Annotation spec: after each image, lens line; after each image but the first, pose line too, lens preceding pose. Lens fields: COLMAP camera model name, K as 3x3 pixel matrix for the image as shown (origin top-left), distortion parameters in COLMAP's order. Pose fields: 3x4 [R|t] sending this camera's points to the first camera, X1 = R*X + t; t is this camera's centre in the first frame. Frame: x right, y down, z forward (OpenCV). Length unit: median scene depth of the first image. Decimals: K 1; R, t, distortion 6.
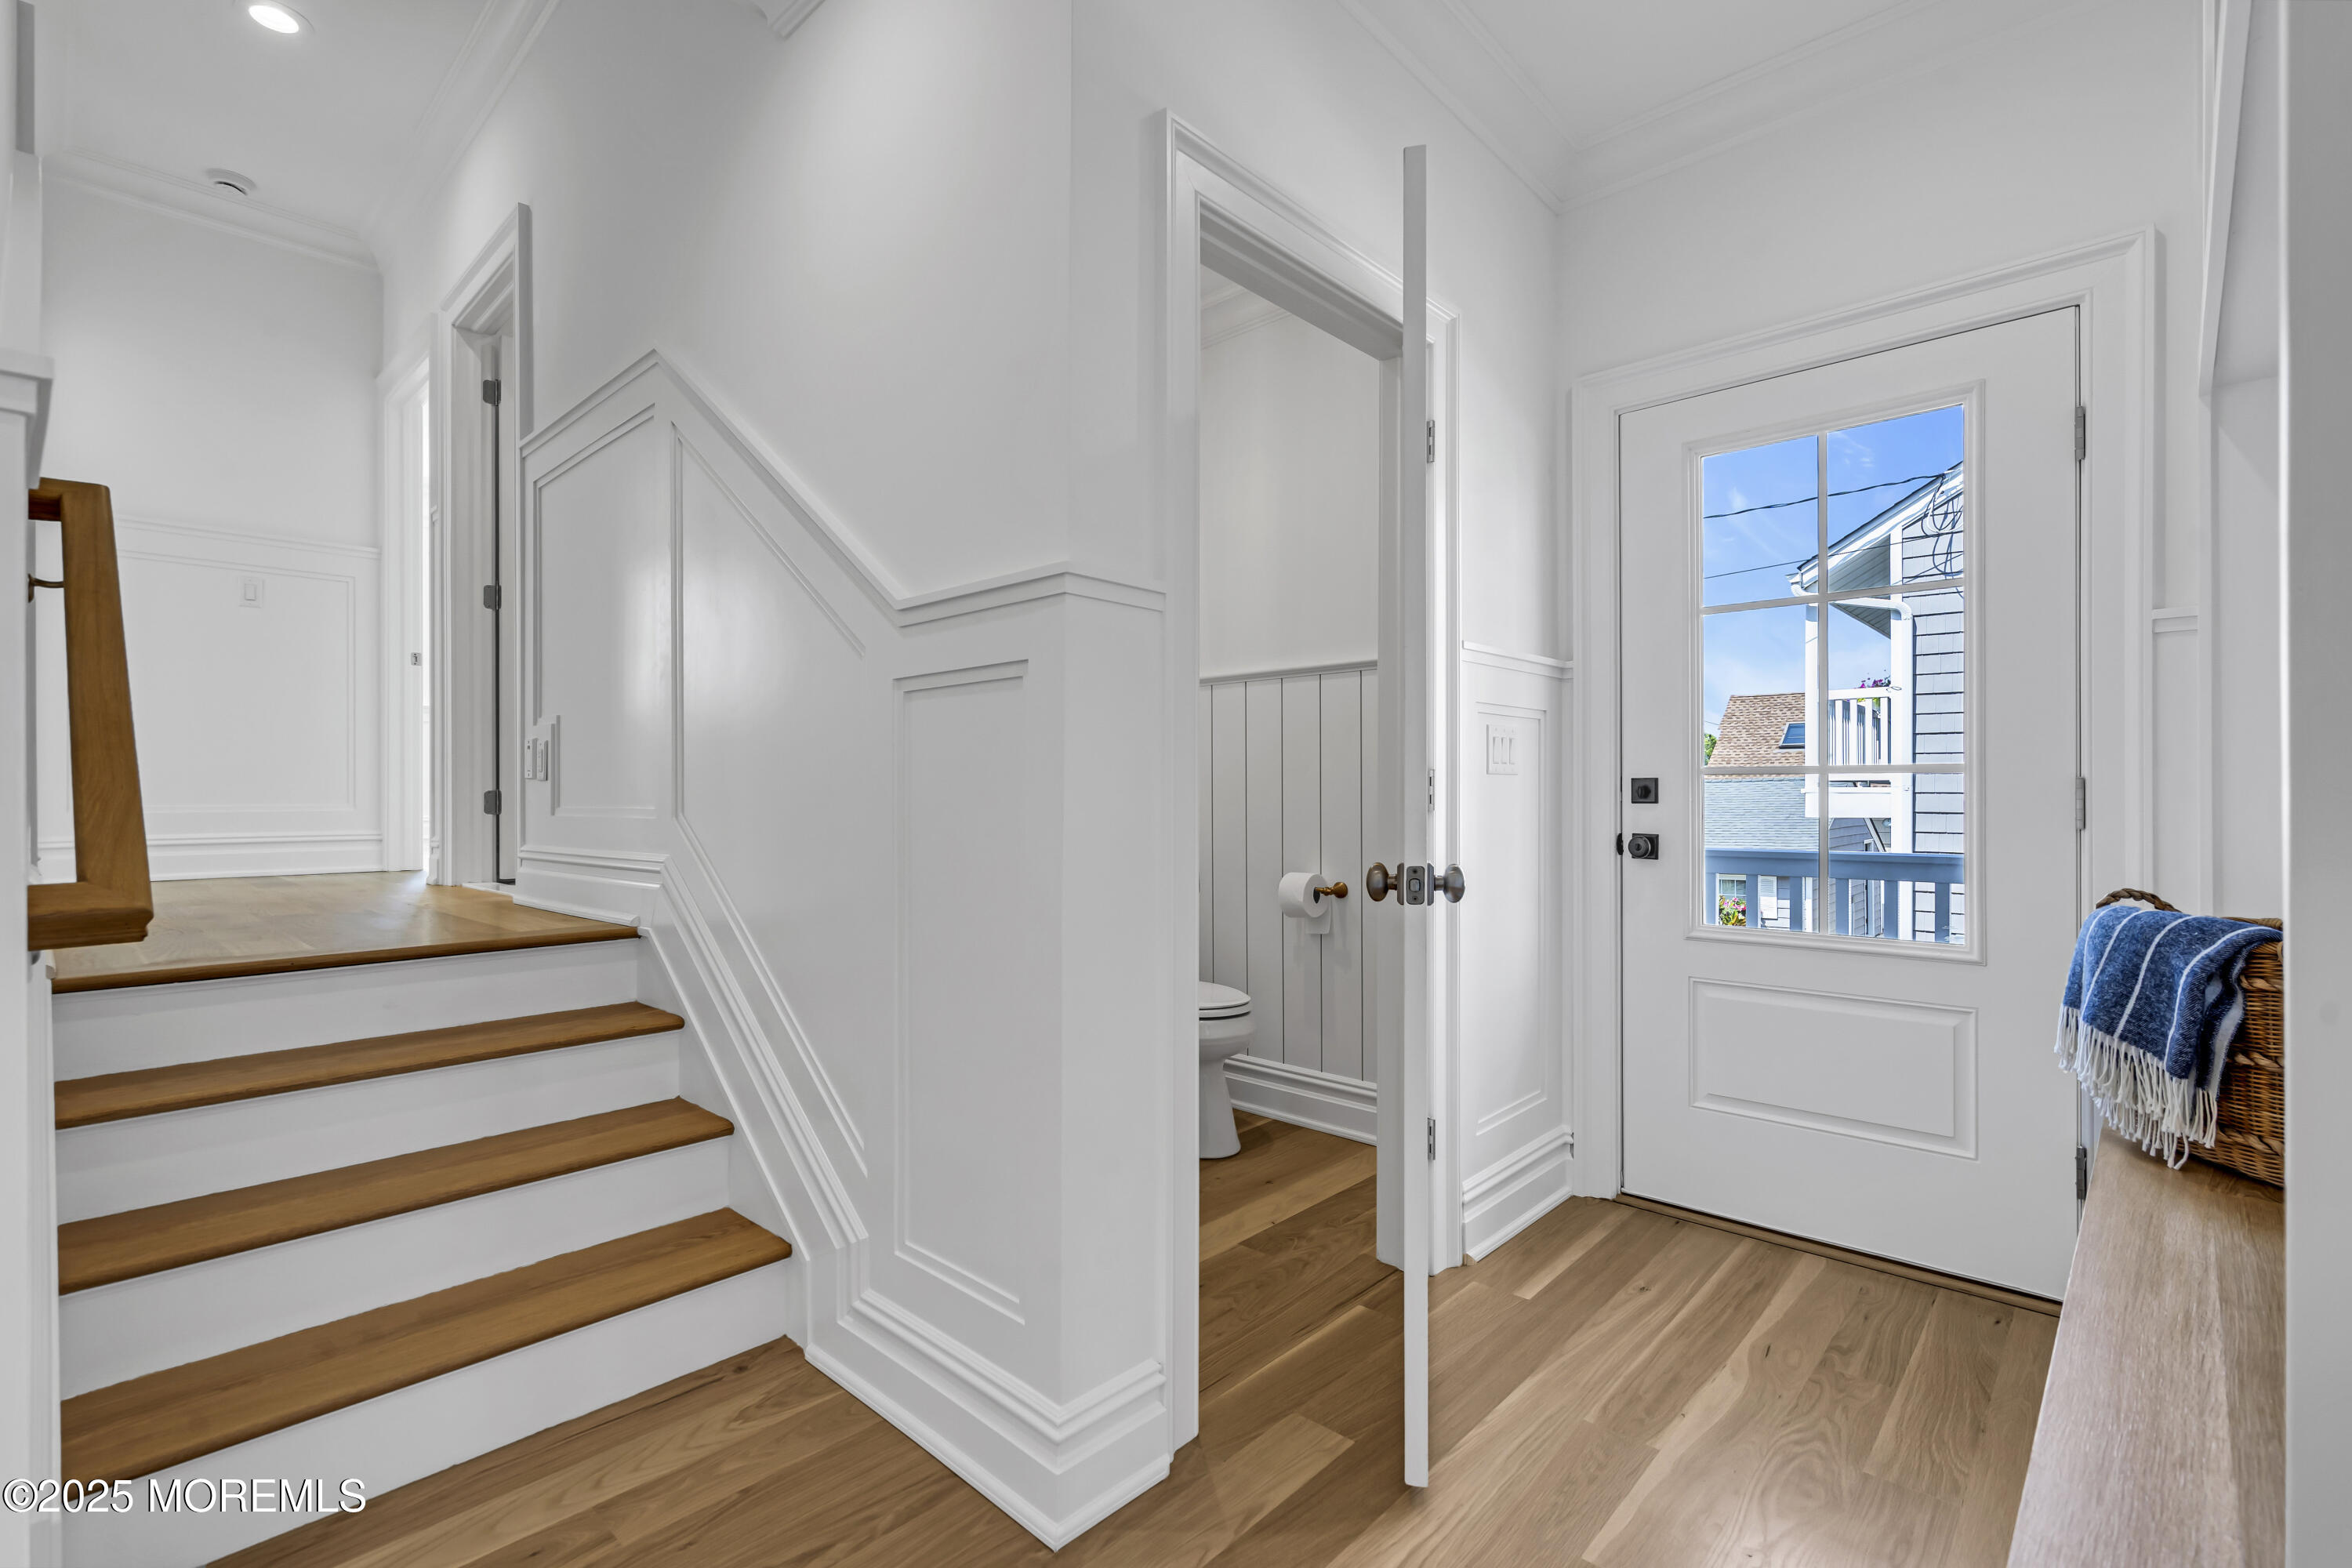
lens RADIAL K [[1065.1, 0, 1173.1], [0, 1065.1, 790.6], [0, 0, 1]] dist [-0.000693, -0.000122]
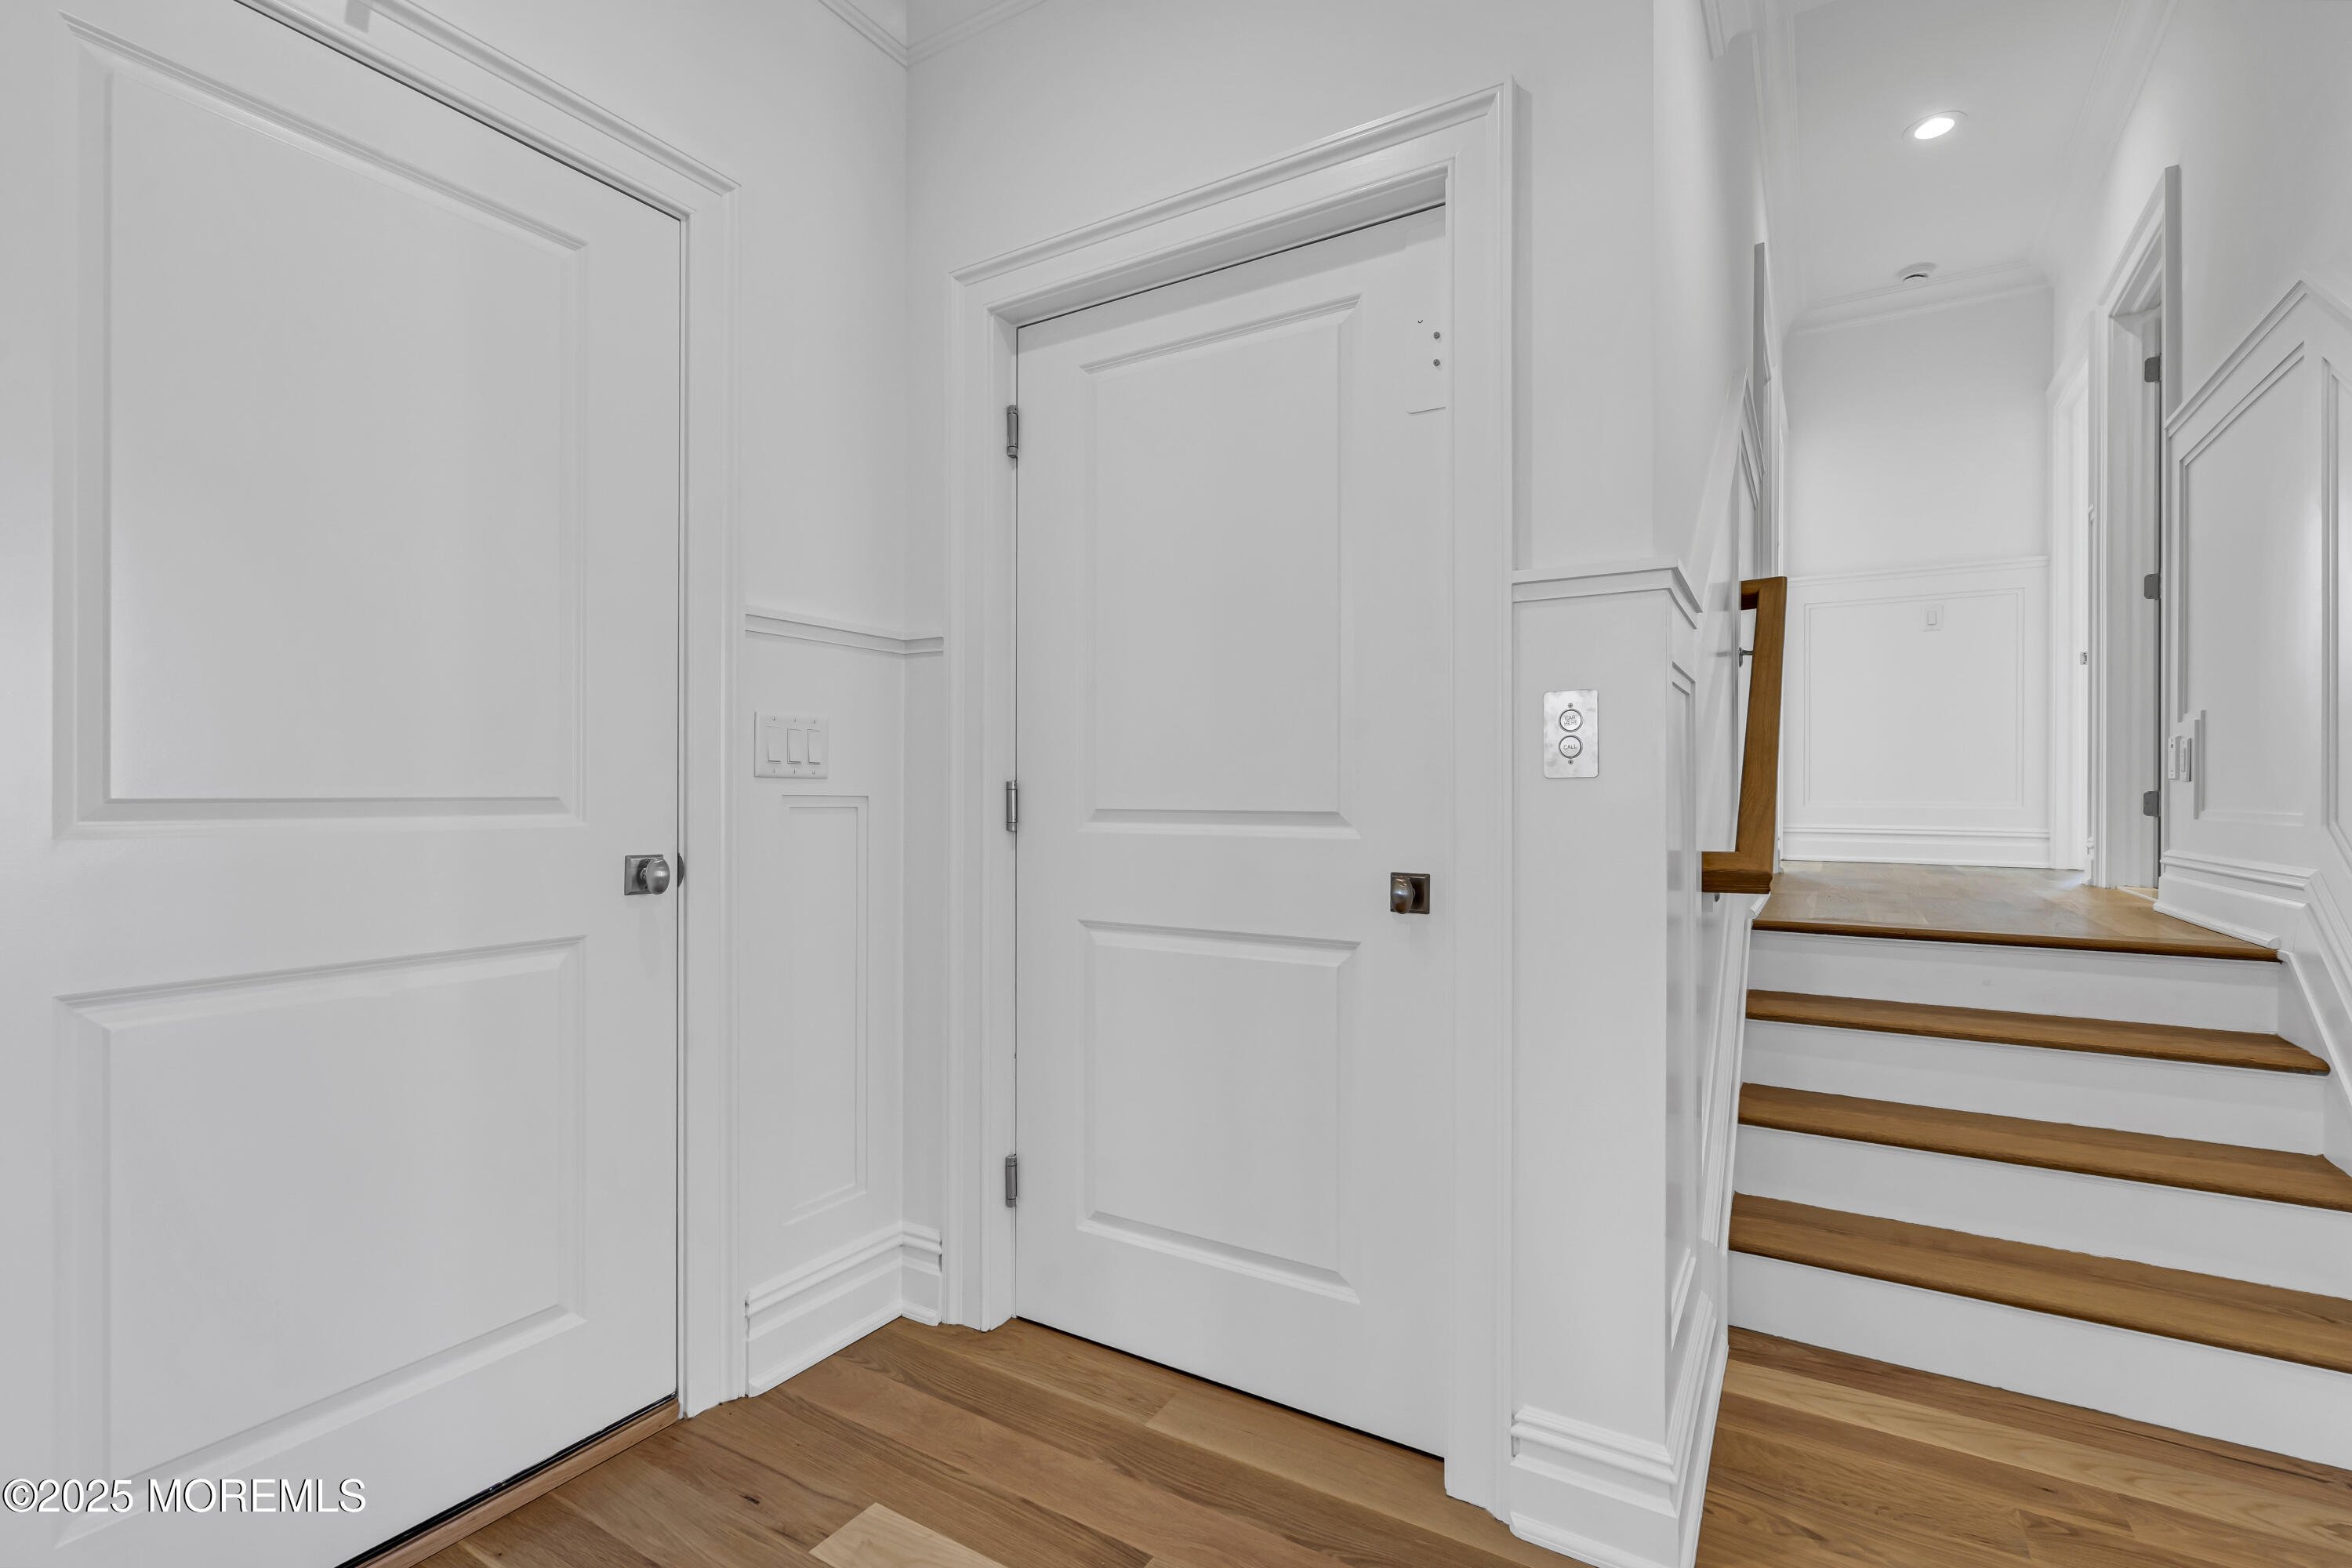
lens RADIAL K [[1065.1, 0, 1173.1], [0, 1065.1, 790.6], [0, 0, 1]] dist [-0.000693, -0.000122]
pose [[0.198875, 0.004817, -0.980013, 0.172216], [-0.001950, 0.999988, 0.004520, -0.004583], [0.980023, 0.001013, 0.198882, -0.060773]]
